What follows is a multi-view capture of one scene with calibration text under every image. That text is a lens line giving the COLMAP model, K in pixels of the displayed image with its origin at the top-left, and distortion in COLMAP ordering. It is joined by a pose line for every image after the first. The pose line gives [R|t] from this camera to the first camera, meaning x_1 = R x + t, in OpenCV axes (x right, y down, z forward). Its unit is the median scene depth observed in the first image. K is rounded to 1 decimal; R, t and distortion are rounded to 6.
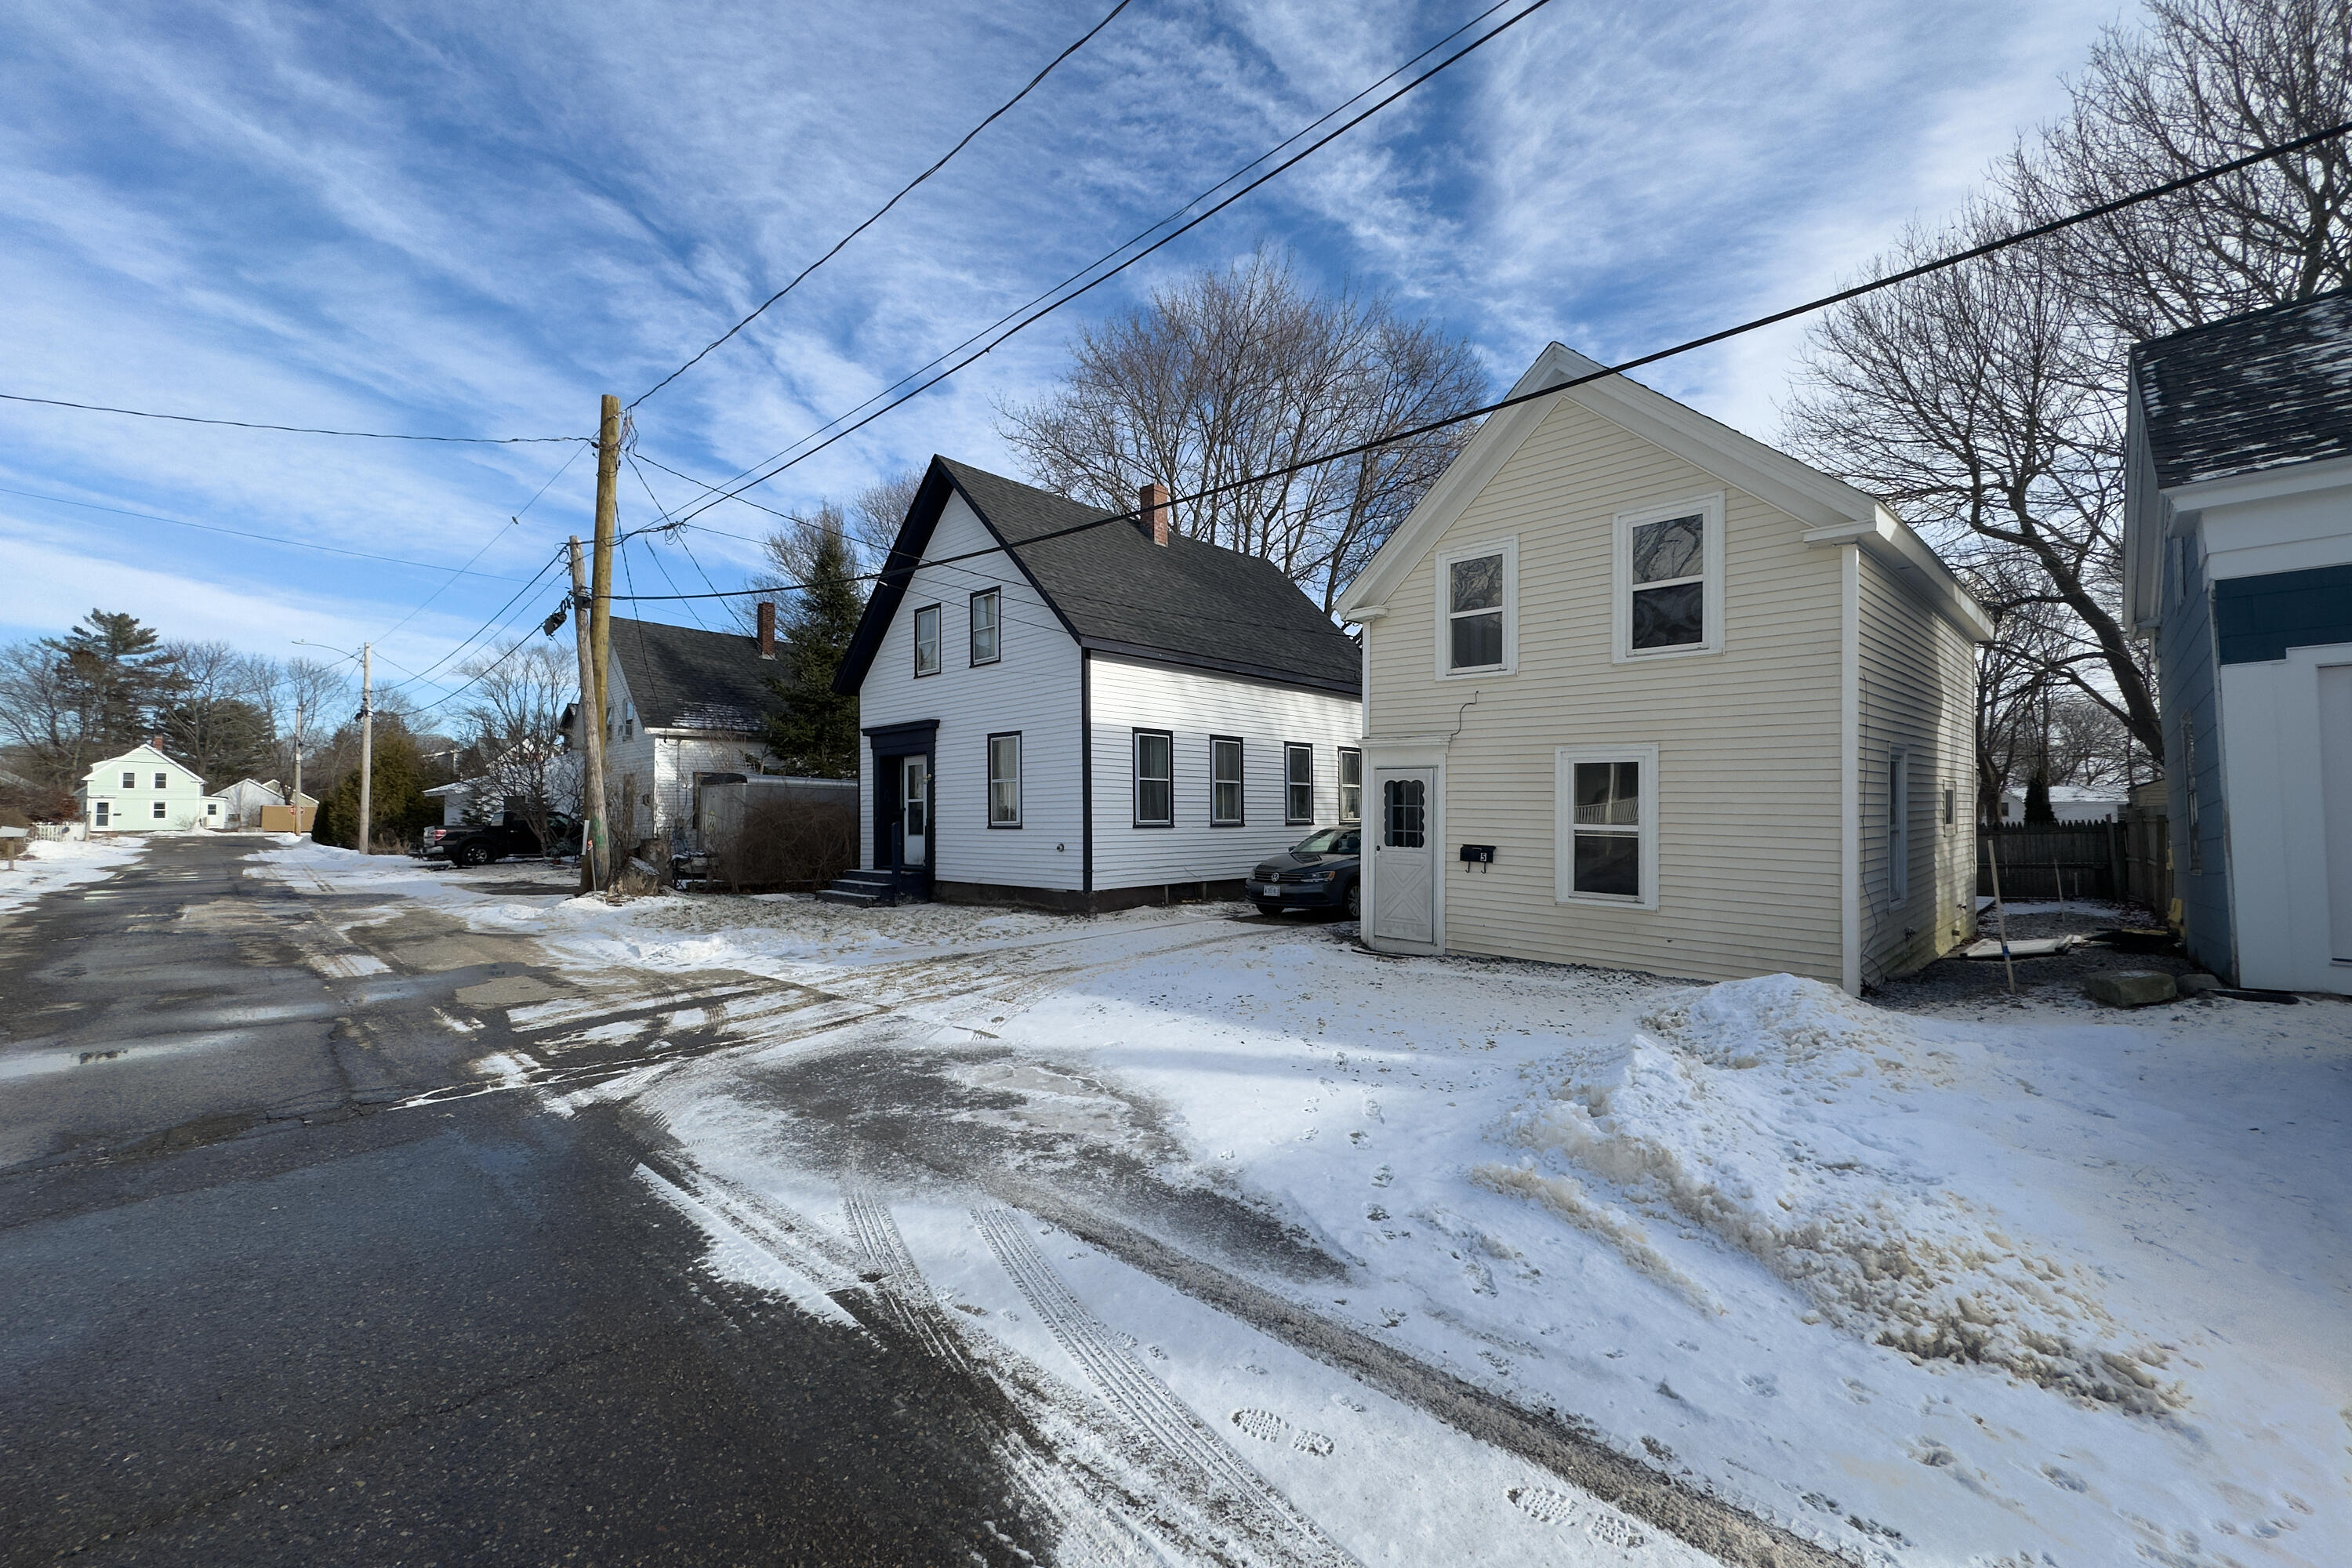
lens RADIAL K [[966.7, 0, 1176.0], [0, 966.7, 784.0], [0, 0, 1]] dist [-0.002465, -0.000107]
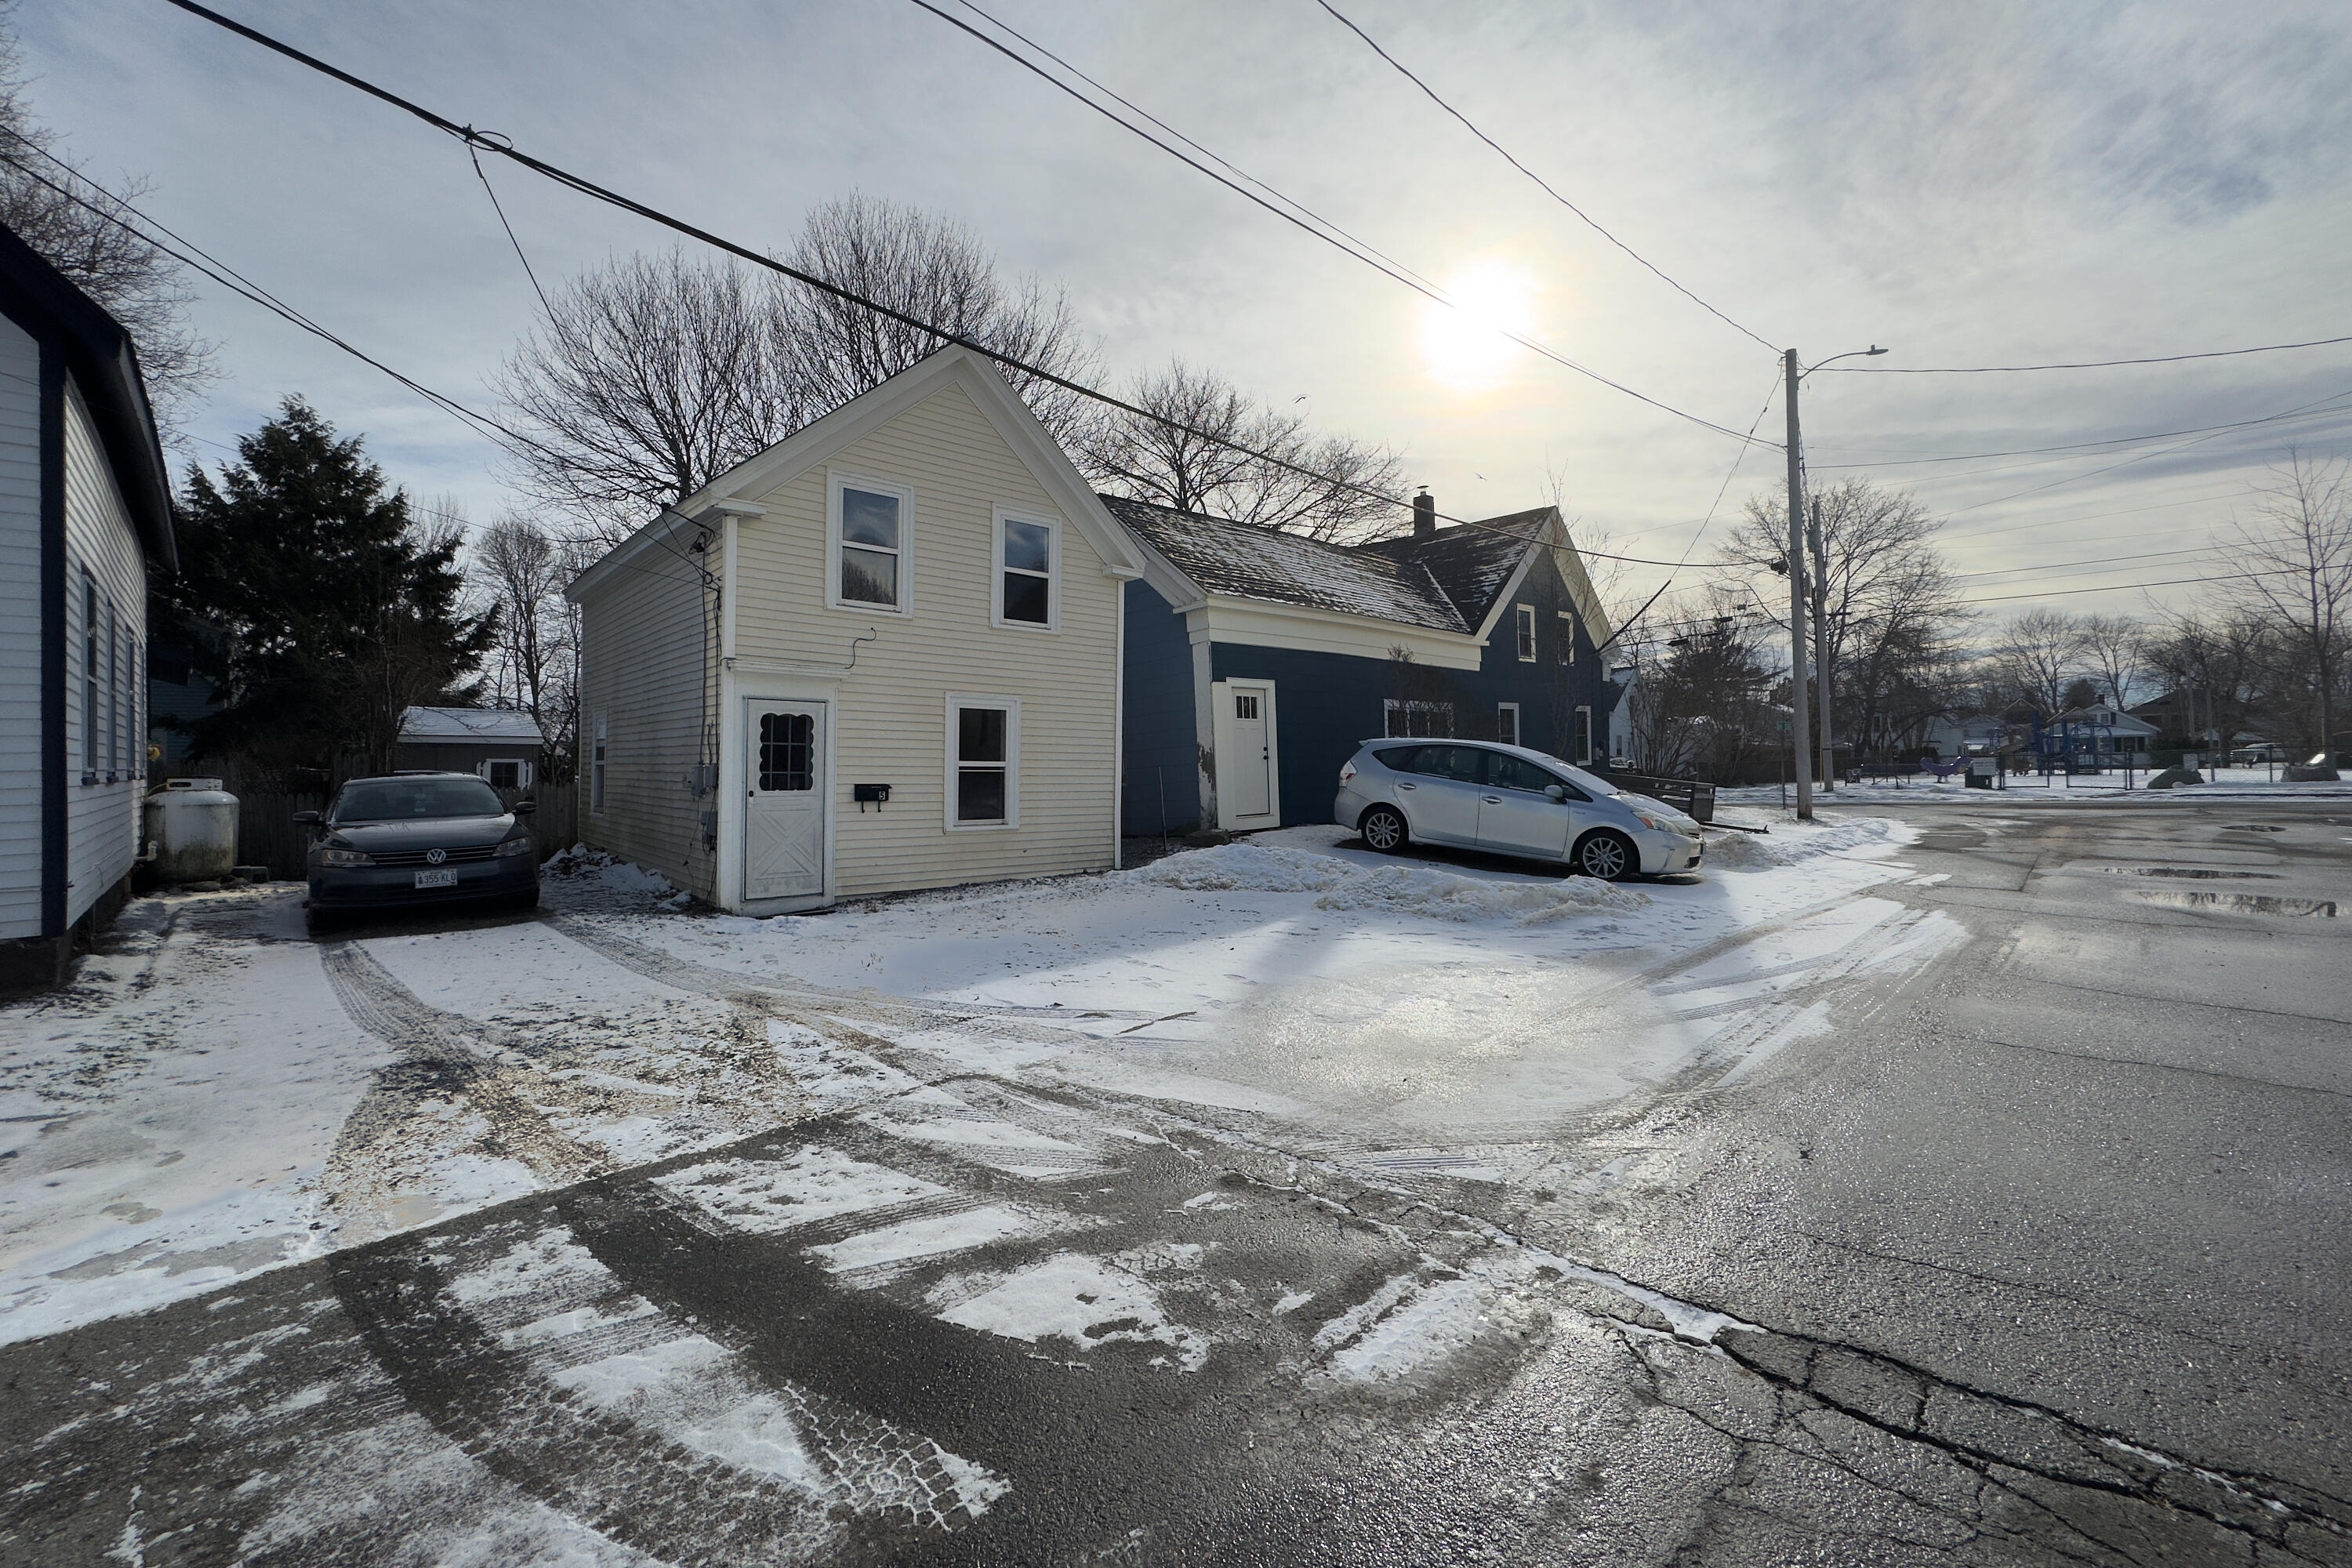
lens RADIAL K [[966.7, 0, 1176.0], [0, 966.7, 784.0], [0, 0, 1]] dist [-0.002465, -0.000107]
pose [[0.016312, -0.025616, 0.999539, -0.717000], [-0.022492, 0.999409, 0.025979, 0.032457], [-0.999614, -0.022906, 0.015726, 0.716704]]
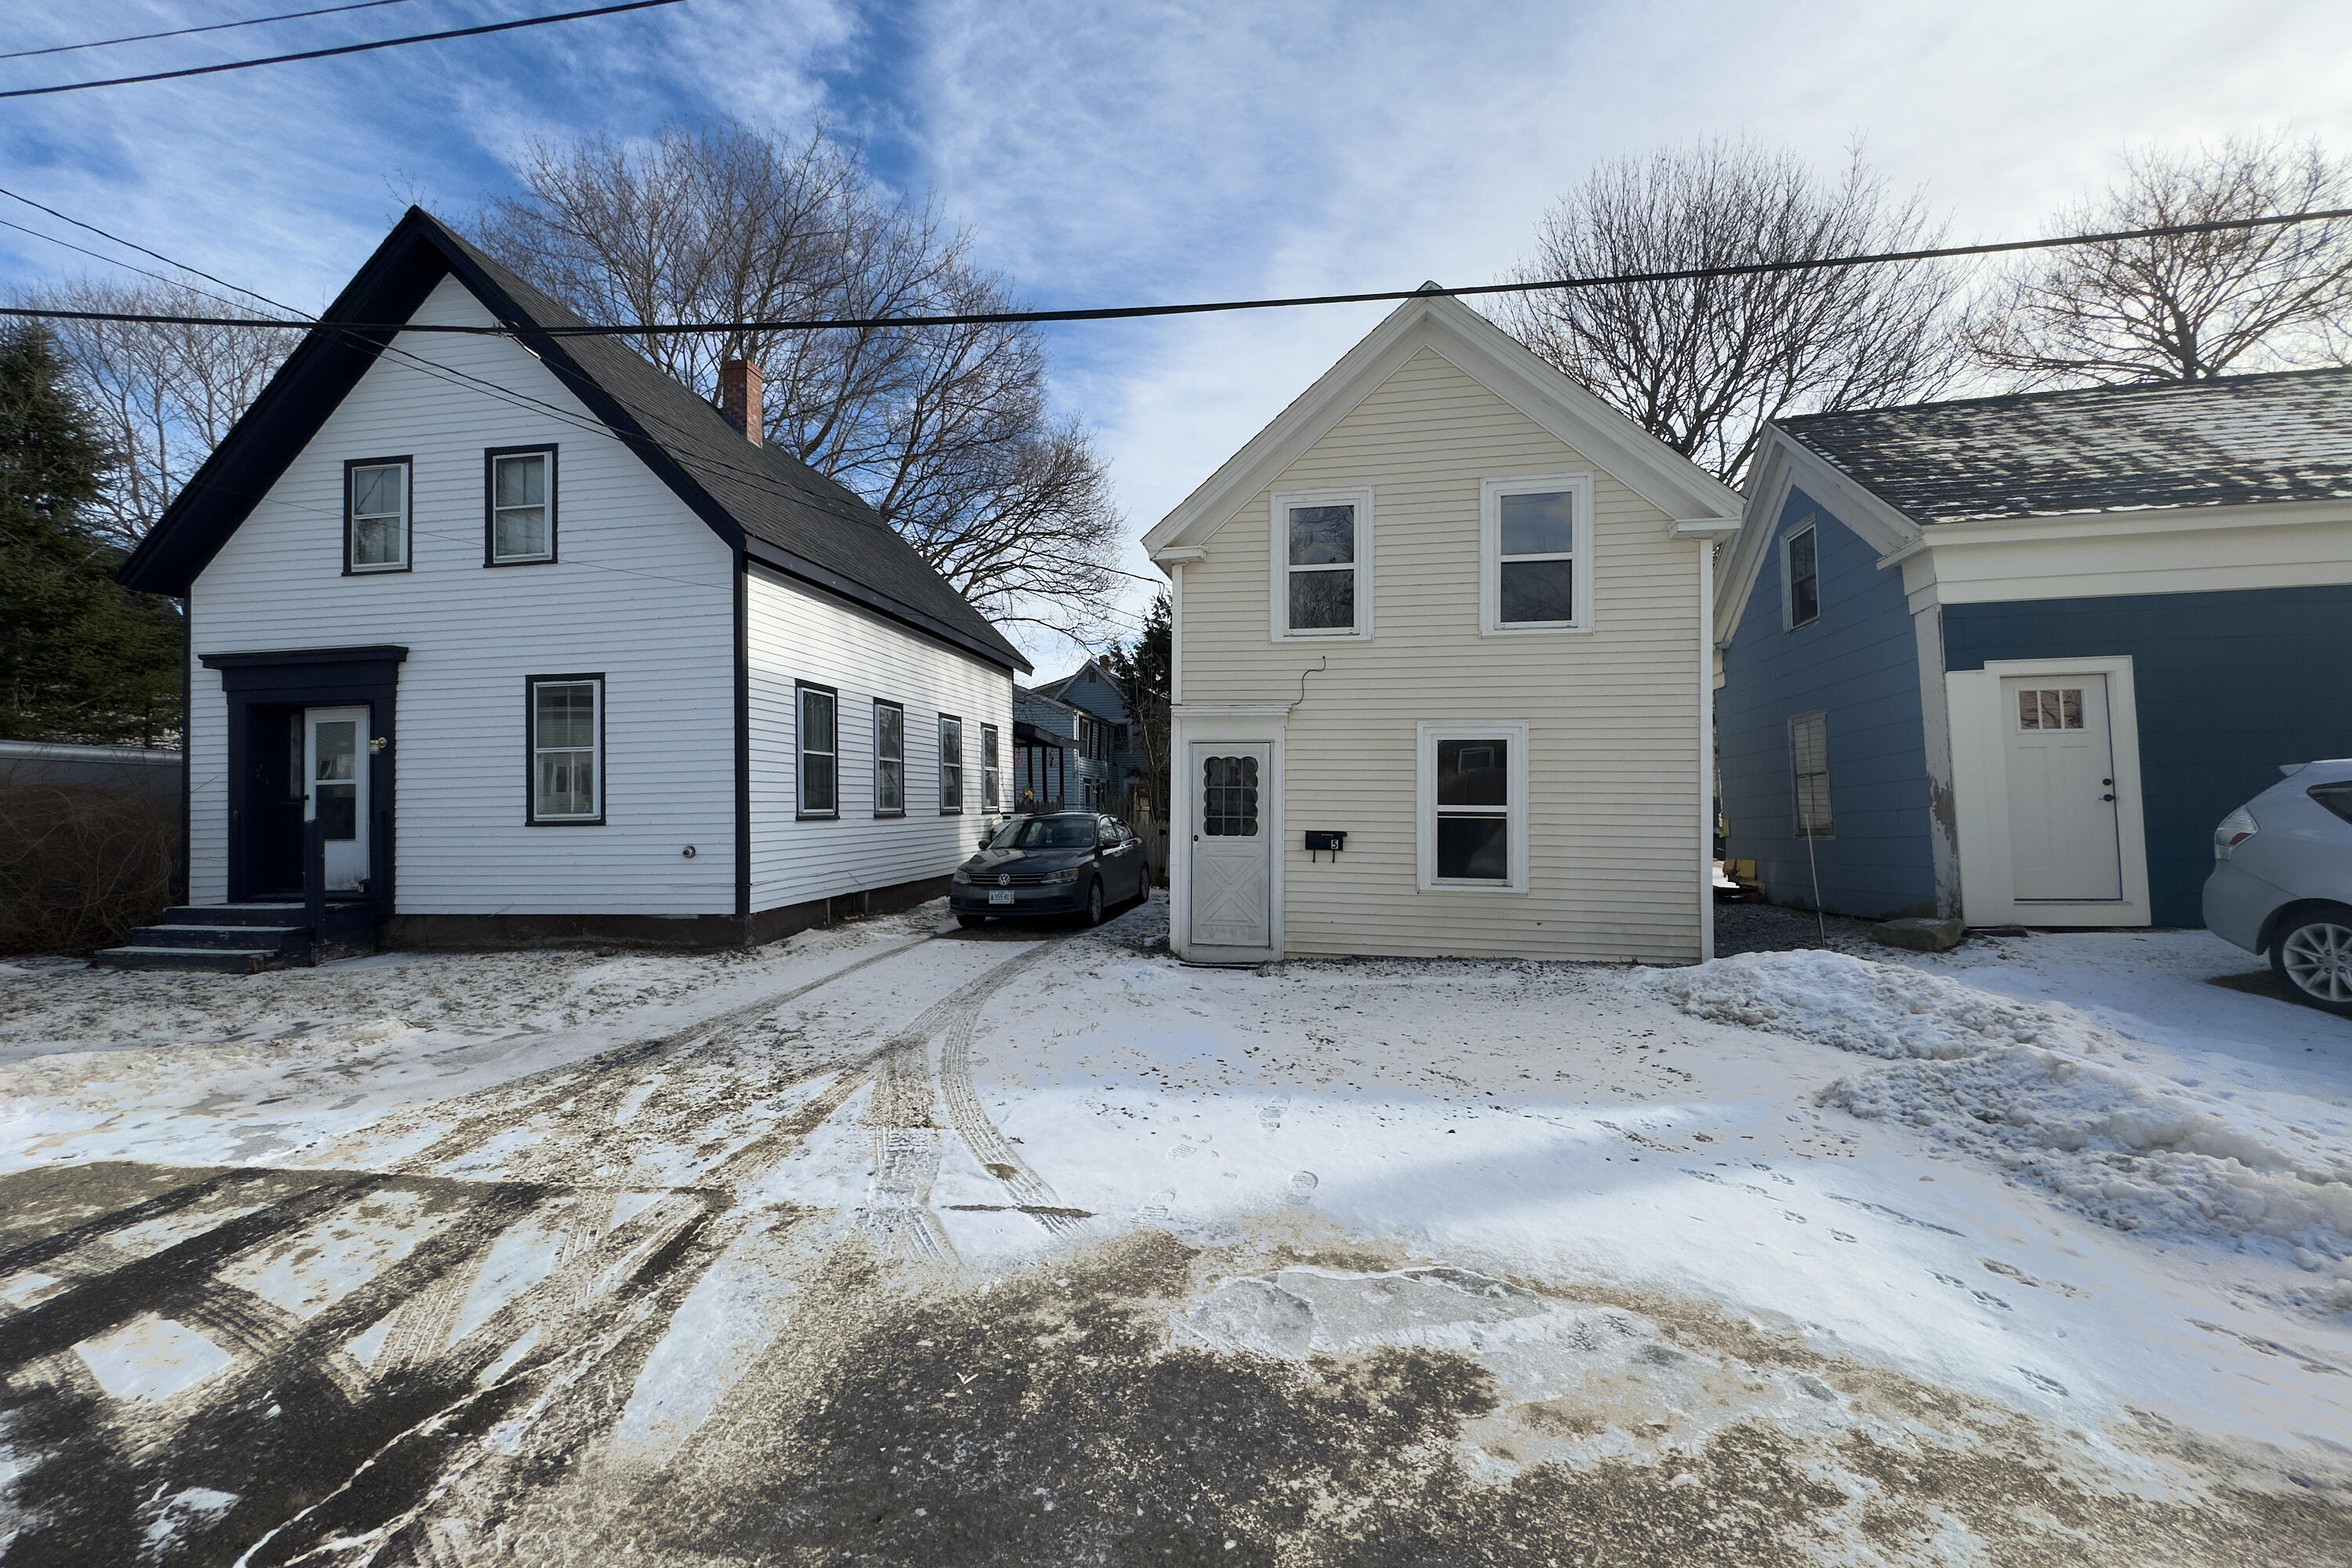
lens RADIAL K [[936.9, 0, 1173.7], [0, 936.9, 820.0], [0, 0, 1]] dist [-0.000032, -0.000132]
pose [[0.815806, -0.020666, 0.577956, -0.317259], [-0.008320, 0.998839, 0.047459, 0.014062], [-0.578265, -0.043526, 0.814687, 0.402738]]
